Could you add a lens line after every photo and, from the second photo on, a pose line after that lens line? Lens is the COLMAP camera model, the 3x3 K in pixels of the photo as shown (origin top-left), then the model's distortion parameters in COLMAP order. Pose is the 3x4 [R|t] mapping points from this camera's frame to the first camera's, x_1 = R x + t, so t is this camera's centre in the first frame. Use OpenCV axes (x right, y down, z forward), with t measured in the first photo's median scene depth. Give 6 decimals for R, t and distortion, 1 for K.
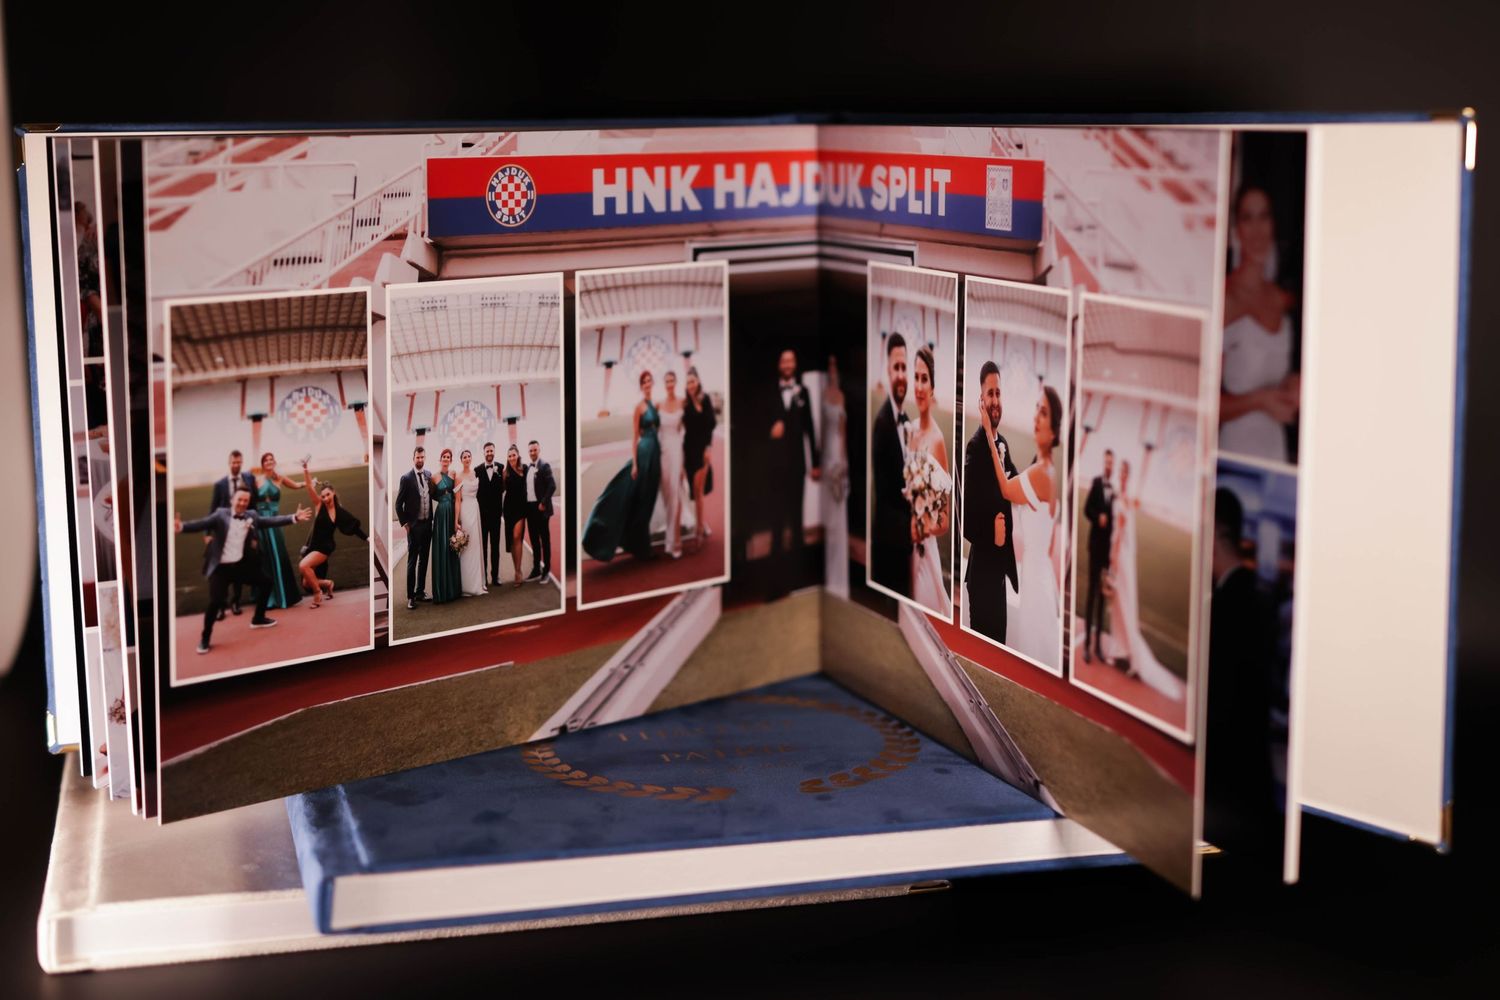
lens RADIAL K [[2115.9, 0, 748.1], [0, 2115.9, 473.9], [0, 0, 1]] dist [-0.010412, 0.049613]
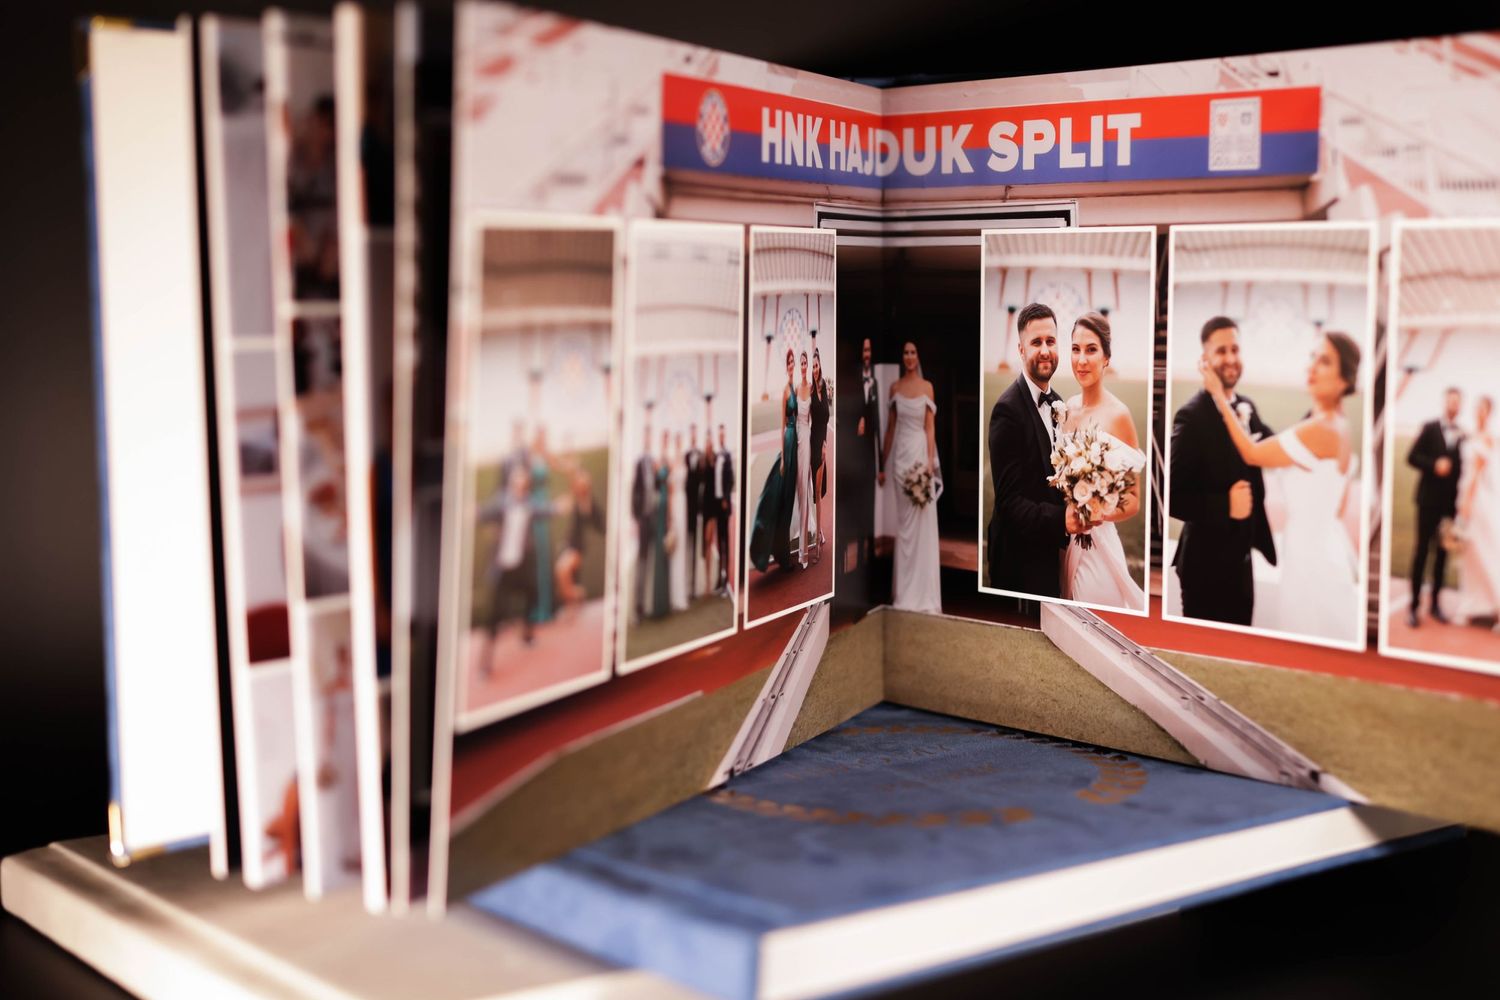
lens RADIAL K [[2064.4, 0, 750.0], [0, 2064.4, 500.0], [0, 0, 1]] dist [-0.006971, 0.041379]
pose [[0.945136, -0.044137, 0.323682, -0.354184], [0.059945, 0.997438, -0.039027, 0.046503], [-0.321130, 0.056289, 0.945361, 0.220605]]
